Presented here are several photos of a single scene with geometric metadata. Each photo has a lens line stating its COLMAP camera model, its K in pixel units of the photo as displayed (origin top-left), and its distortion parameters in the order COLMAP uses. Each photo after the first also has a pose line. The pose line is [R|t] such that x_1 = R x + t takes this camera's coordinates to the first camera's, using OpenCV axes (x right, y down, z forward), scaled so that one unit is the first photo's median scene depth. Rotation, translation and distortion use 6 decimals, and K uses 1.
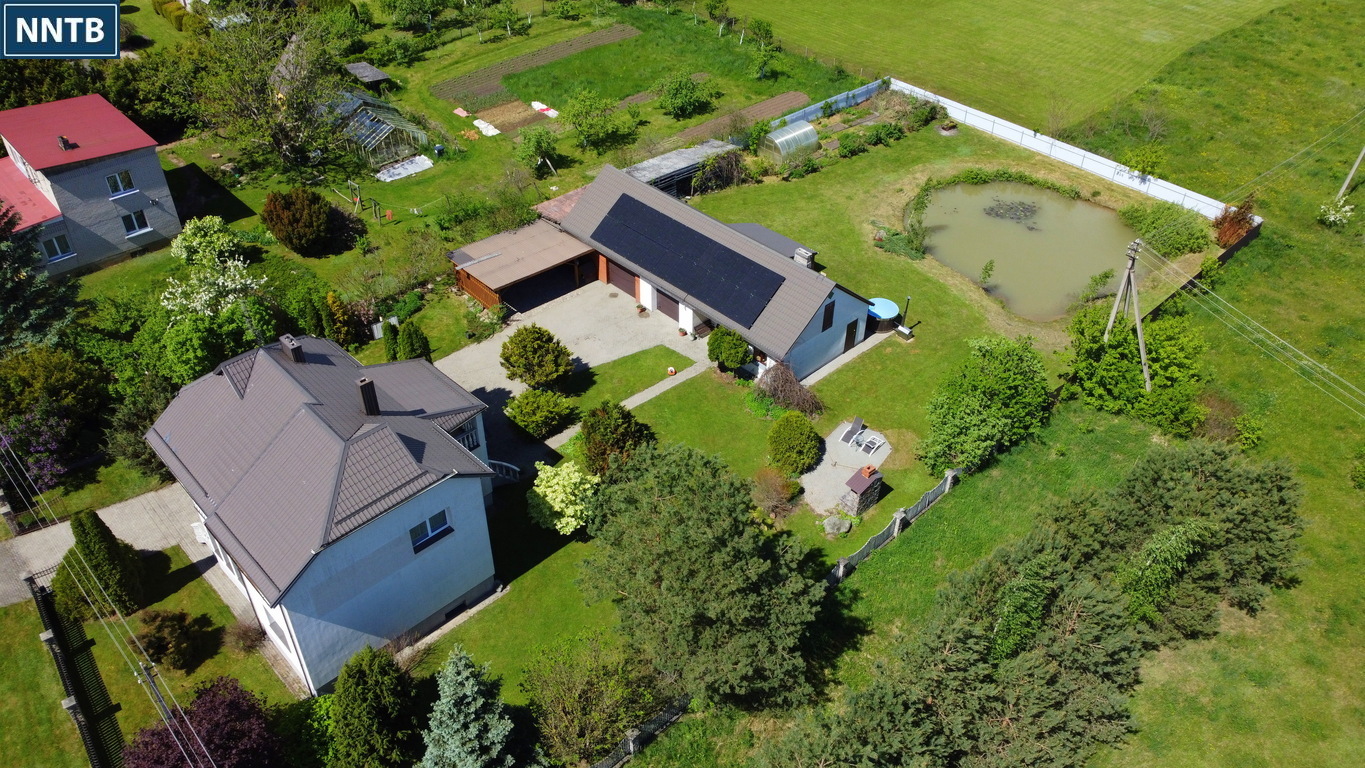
lens RADIAL K [[1037.8, 0, 682.3], [0, 1037.8, 380.8], [0, 0, 1]] dist [0.005409, -0.014720]
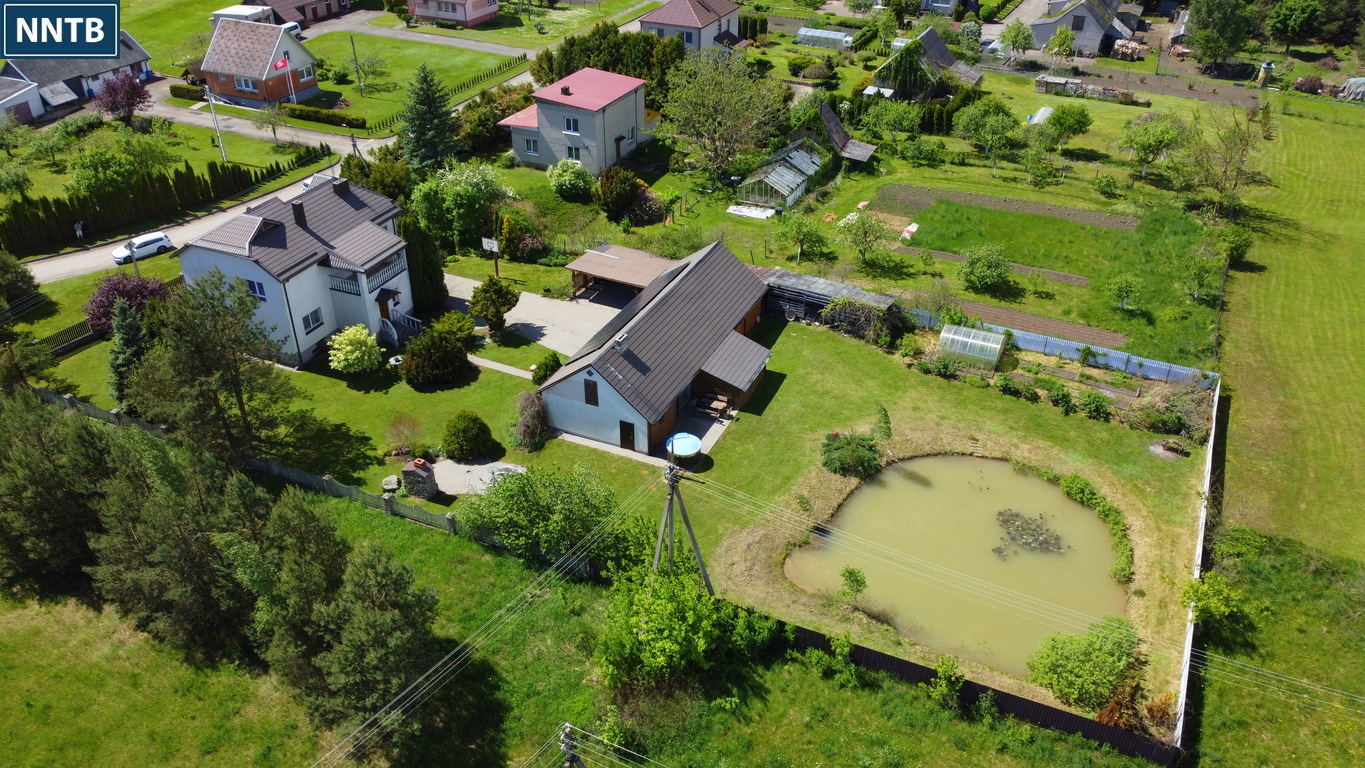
lens RADIAL K [[1037.8, 0, 686.6], [0, 1037.8, 380.9], [0, 0, 1]] dist [0.005409, -0.014720]
pose [[0.378800, 0.487732, -0.786529, 0.757527], [-0.571234, 0.791874, 0.215935, -0.268086], [0.728150, 0.367496, 0.578571, 0.321569]]
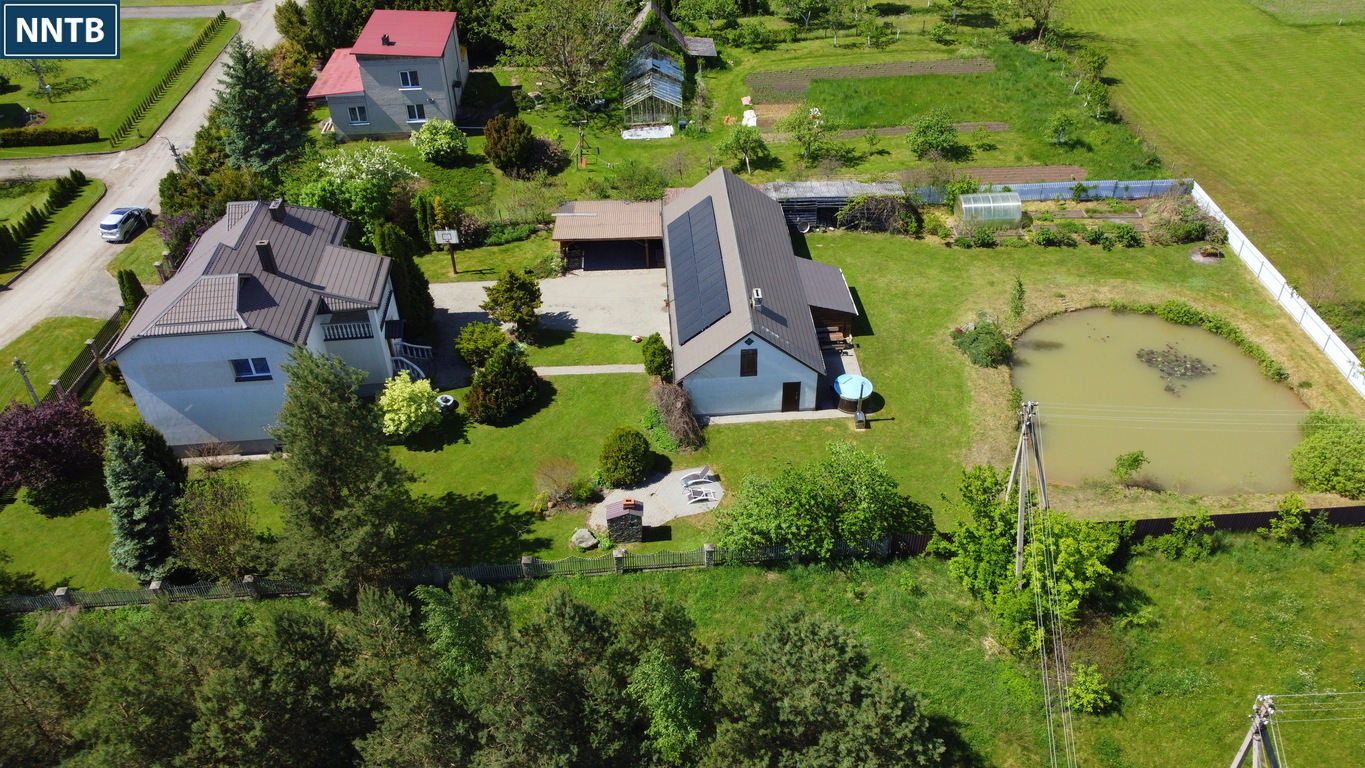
lens RADIAL K [[1037.8, 0, 685.3], [0, 1037.8, 377.3], [0, 0, 1]] dist [0.005409, -0.014720]
pose [[0.767160, 0.368996, -0.524697, 0.444666], [-0.372777, 0.922135, 0.103460, -0.093537], [0.522018, 0.116225, 0.844979, 0.116369]]
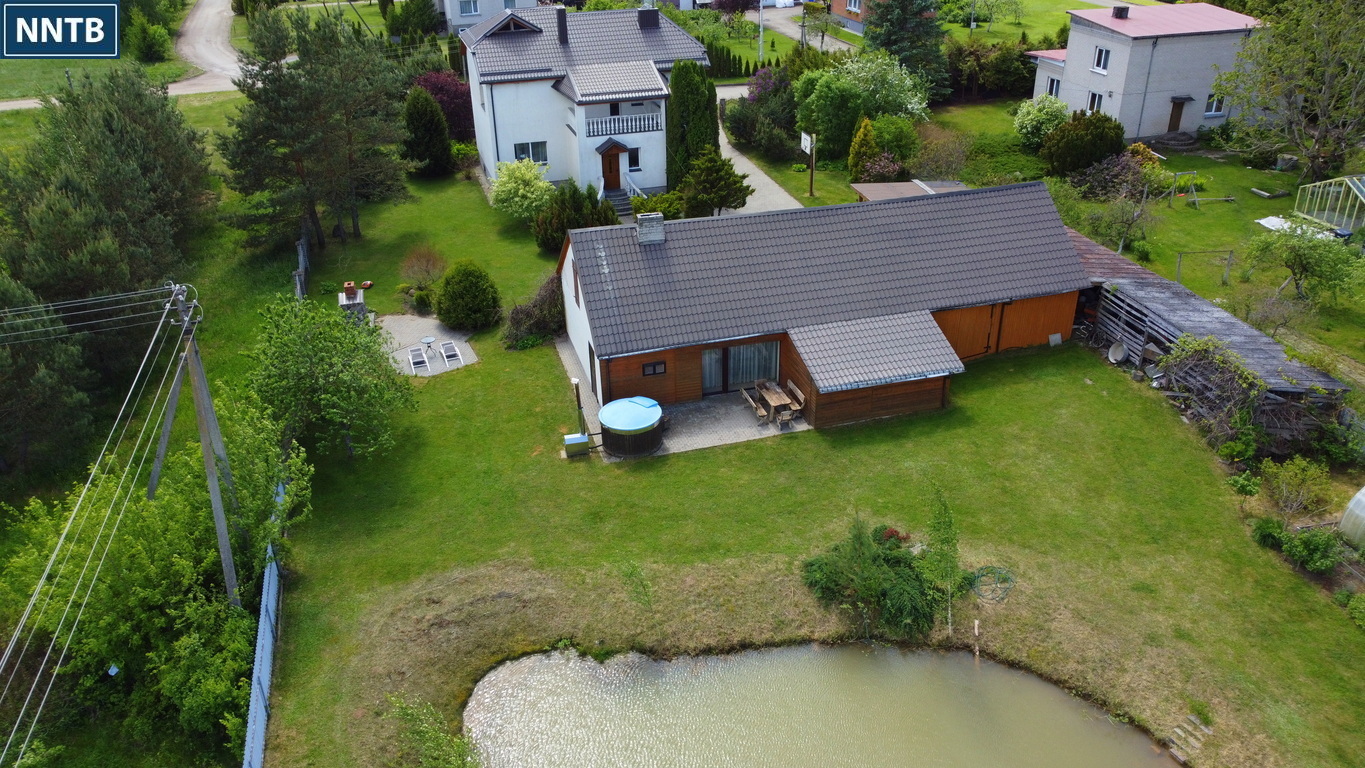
lens RADIAL K [[1037.8, 0, 684.9], [0, 1037.8, 385.8], [0, 0, 1]] dist [0.005409, -0.014720]
pose [[-0.459866, 0.414128, -0.785507, 0.486585], [-0.538645, 0.573170, 0.617525, -0.349513], [0.705963, 0.707089, -0.040514, 0.824794]]
